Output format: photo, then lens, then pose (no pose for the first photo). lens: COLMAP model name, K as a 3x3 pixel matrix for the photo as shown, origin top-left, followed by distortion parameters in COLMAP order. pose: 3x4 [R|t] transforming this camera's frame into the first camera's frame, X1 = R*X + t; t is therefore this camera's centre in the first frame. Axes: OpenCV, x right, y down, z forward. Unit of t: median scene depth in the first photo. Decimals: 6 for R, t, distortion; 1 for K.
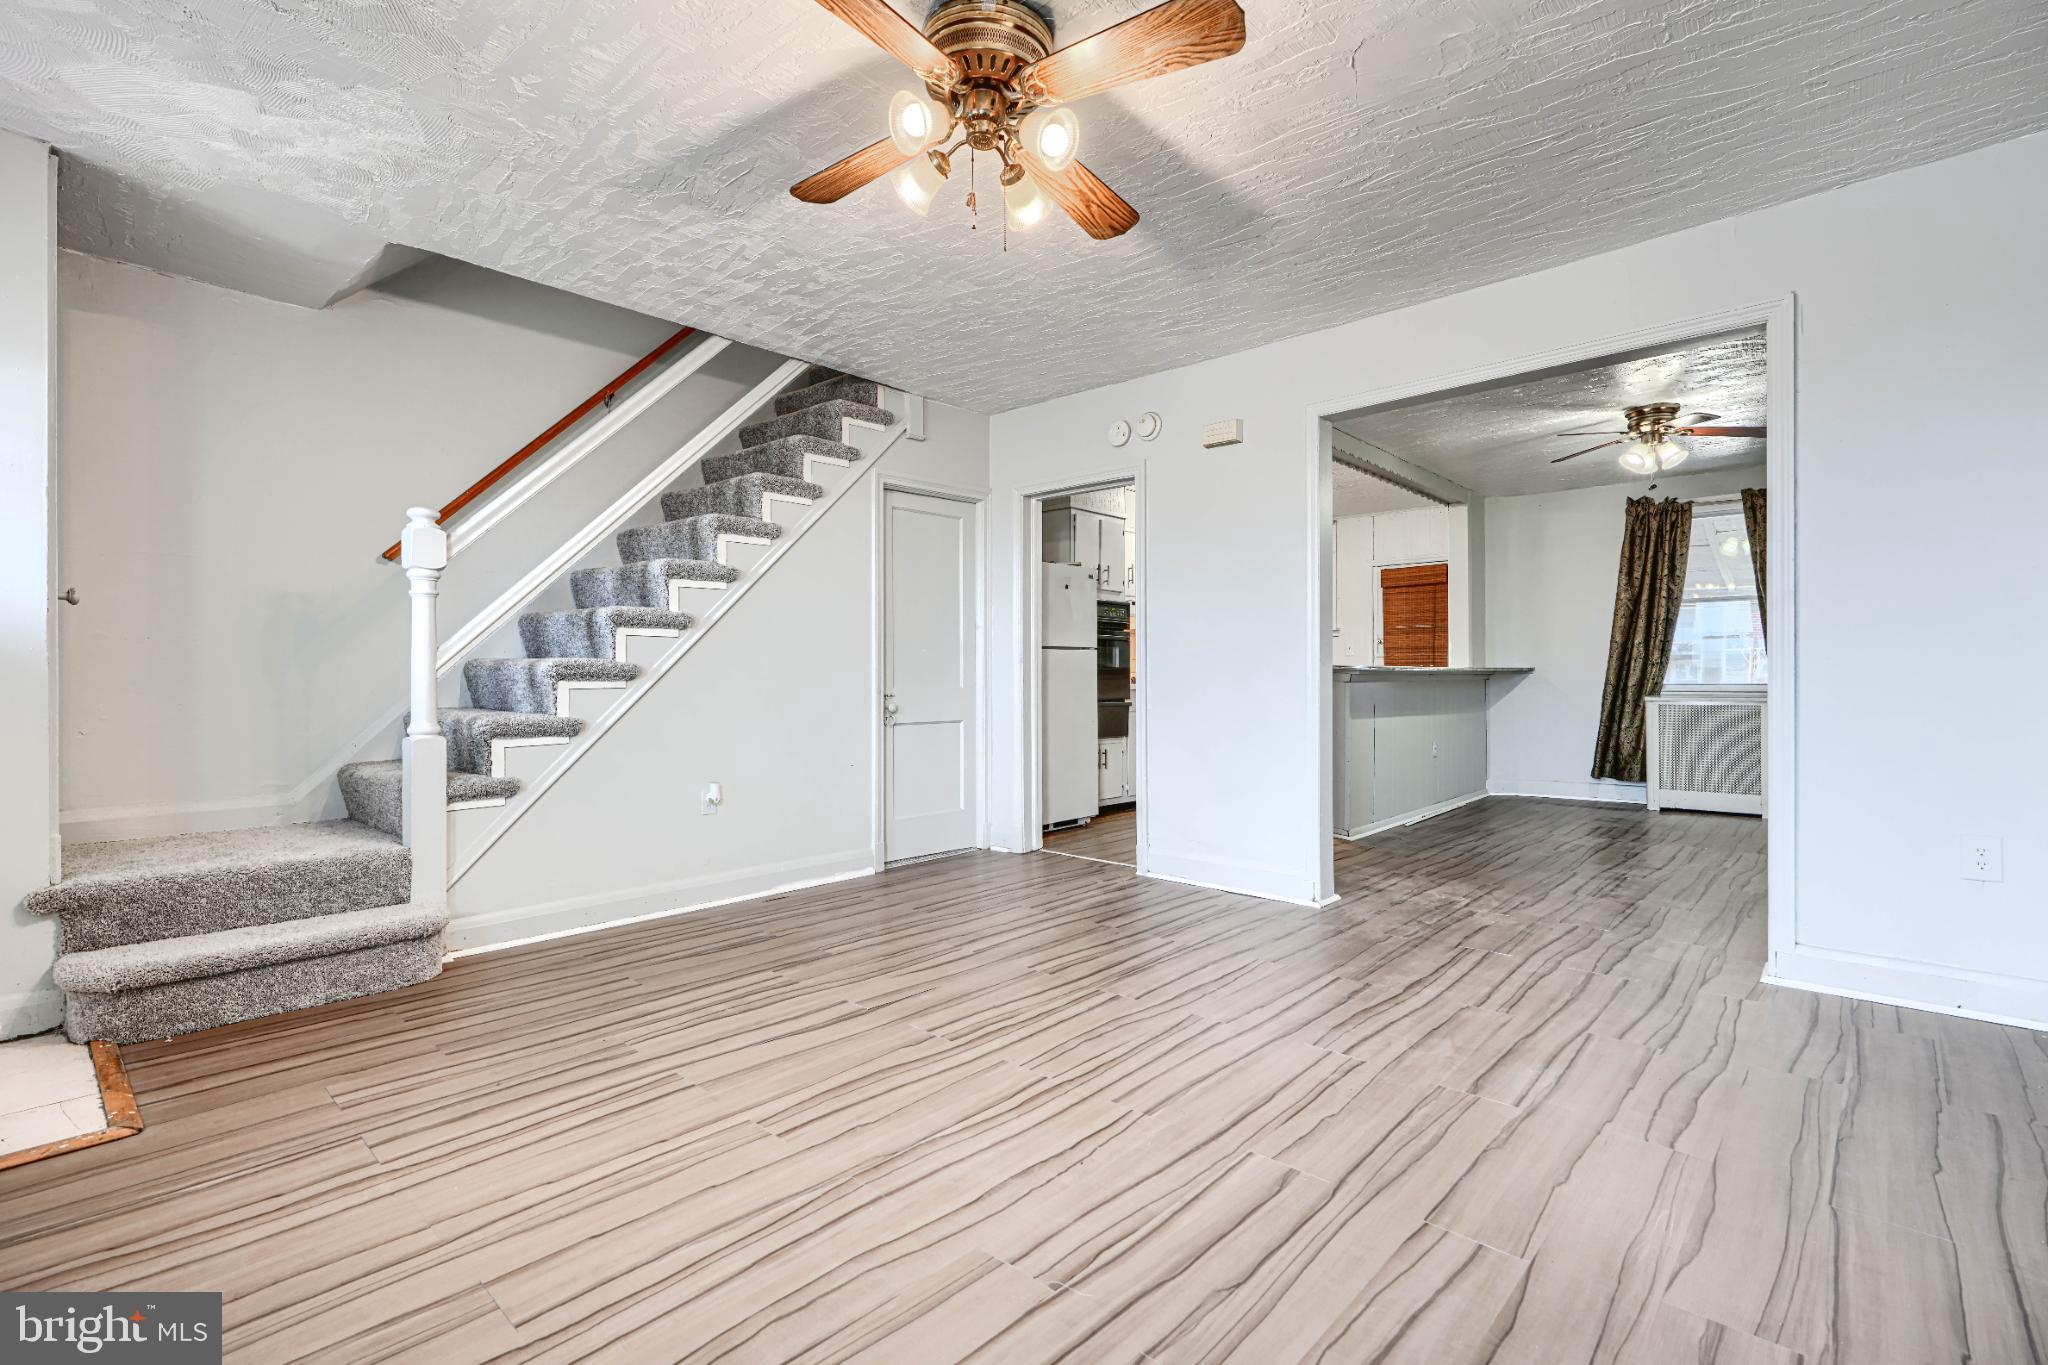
lens RADIAL K [[928.3, 0, 1014.5], [0, 928.3, 682.6], [0, 0, 1]] dist [0.004893, 0.000680]
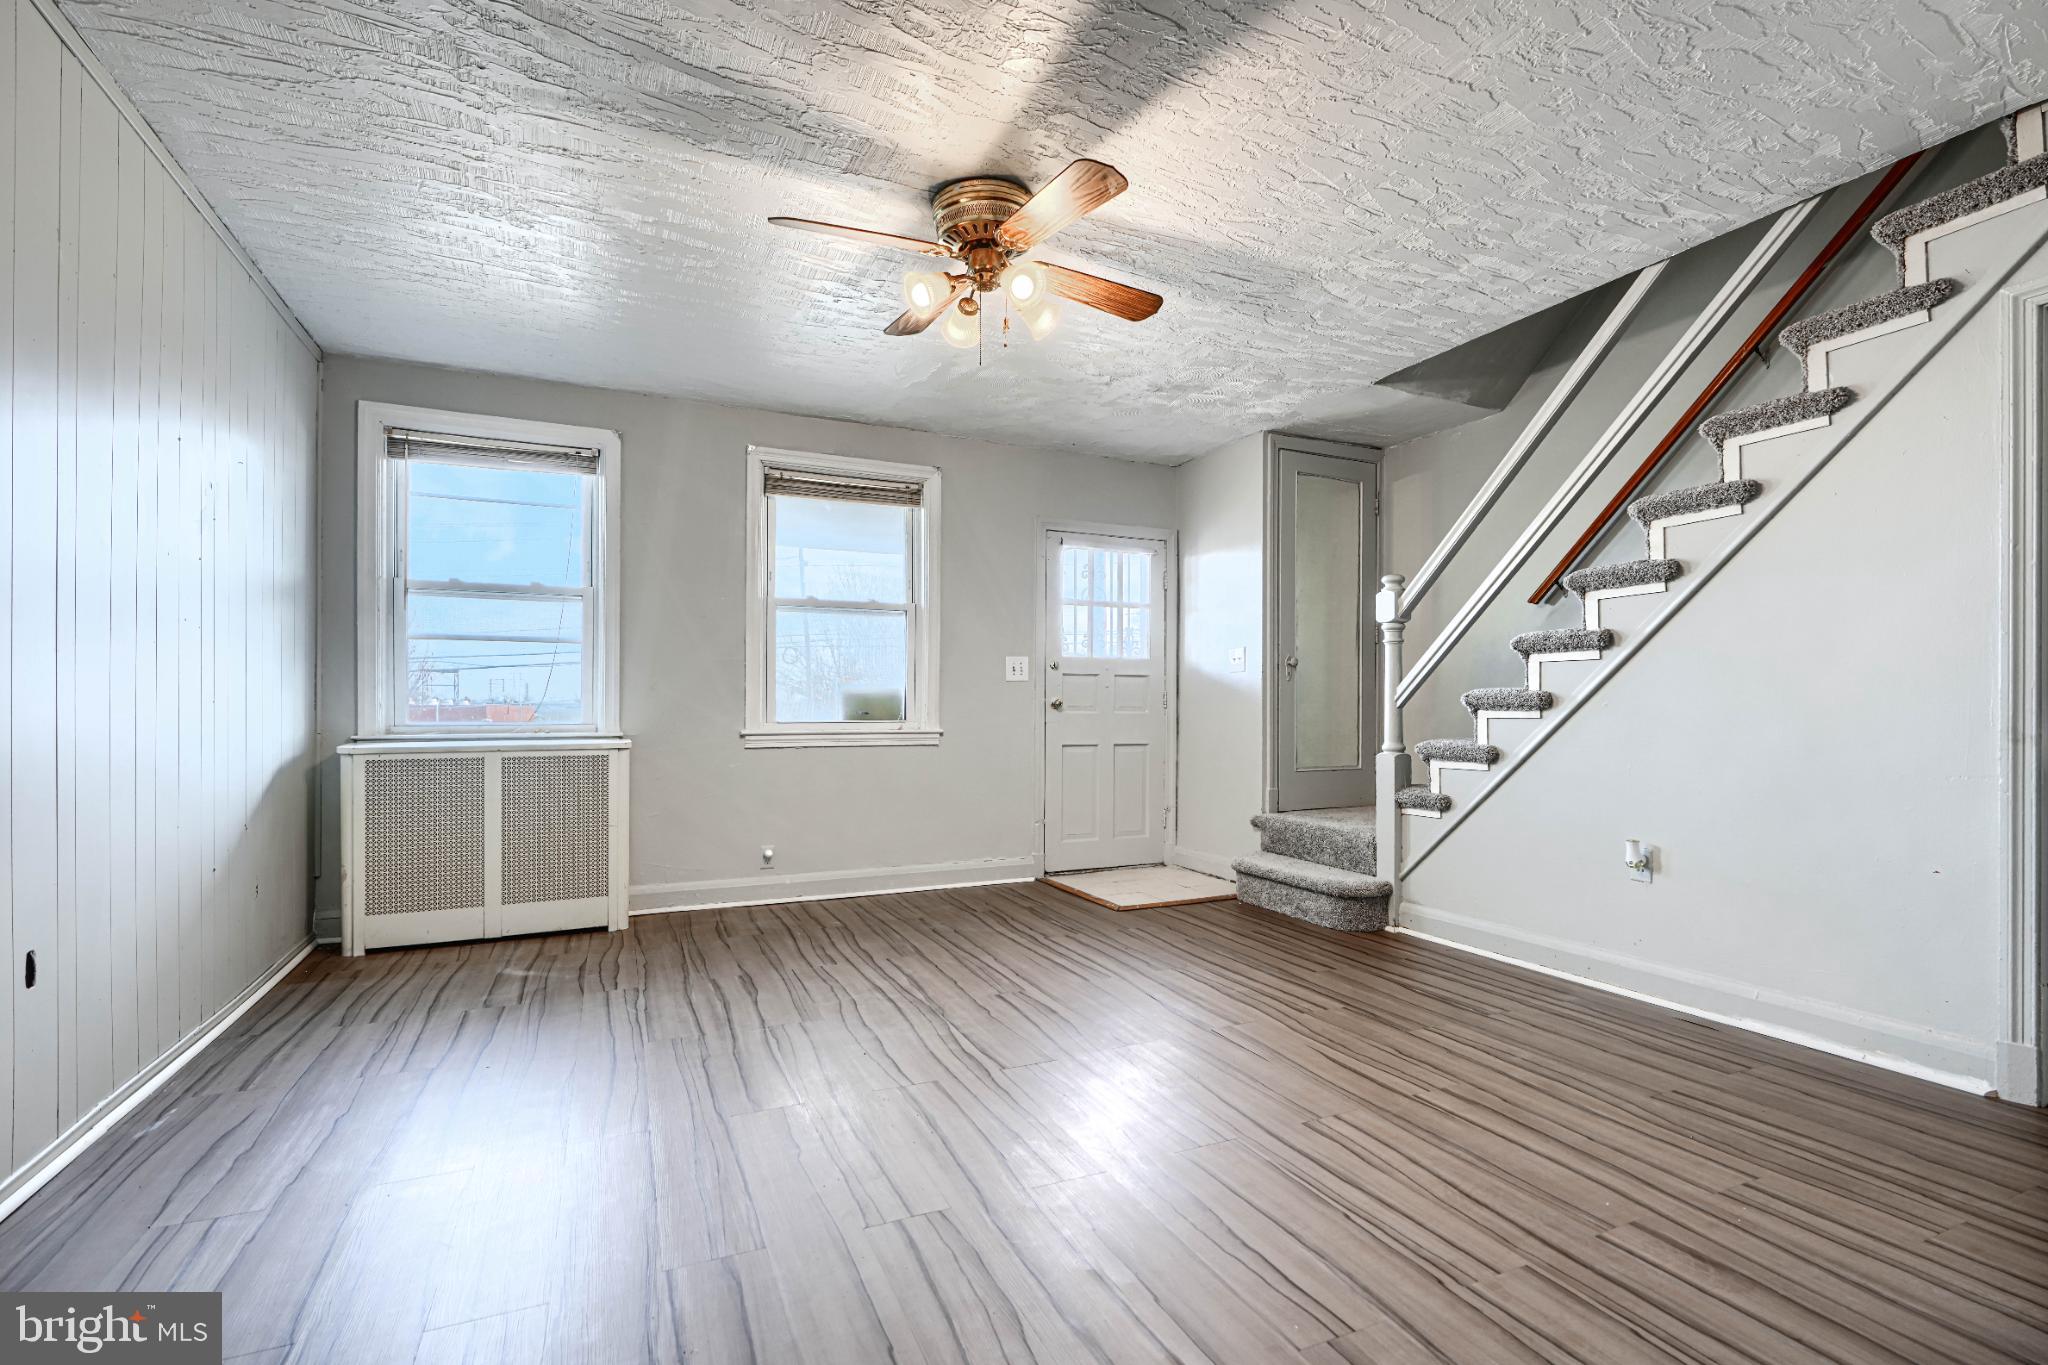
lens RADIAL K [[928.3, 0, 1032.6], [0, 928.3, 700.2], [0, 0, 1]] dist [0.004893, 0.000680]
pose [[-0.376251, -0.004325, -0.926508, 0.703354], [-0.003790, 0.999988, -0.003129, -0.007780], [0.926510, 0.002334, -0.376263, 0.968812]]
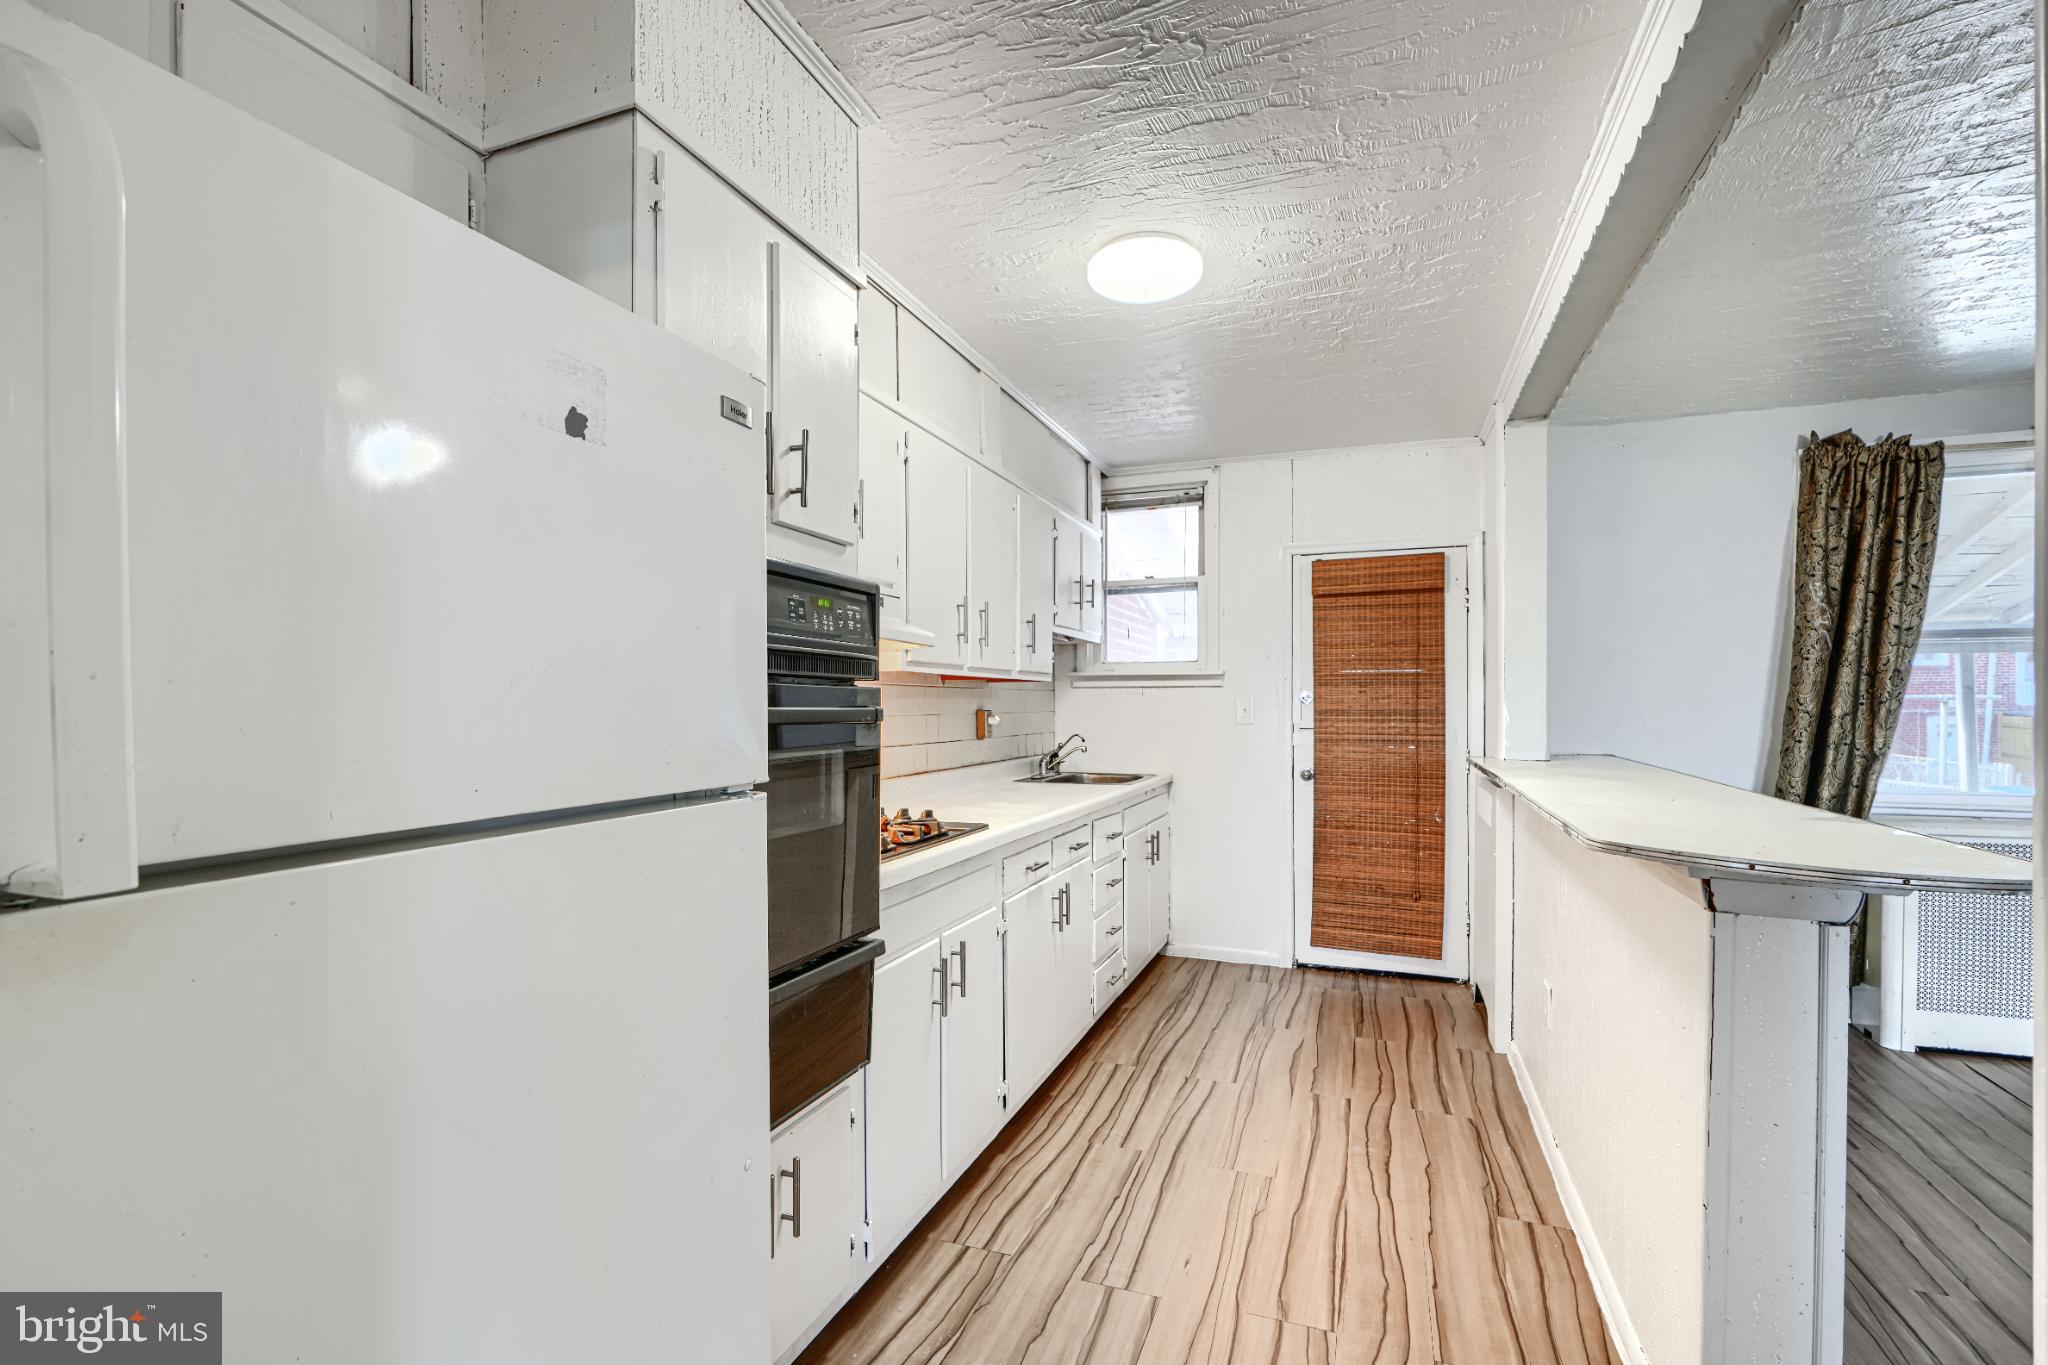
lens RADIAL K [[928.3, 0, 1017.3], [0, 928.3, 708.3], [0, 0, 1]] dist [0.004893, 0.000680]
pose [[0.927975, -0.000560, 0.372641, 0.113201], [0.001369, 0.999997, -0.001907, -0.092572], [-0.372639, 0.002280, 0.927973, 1.405496]]
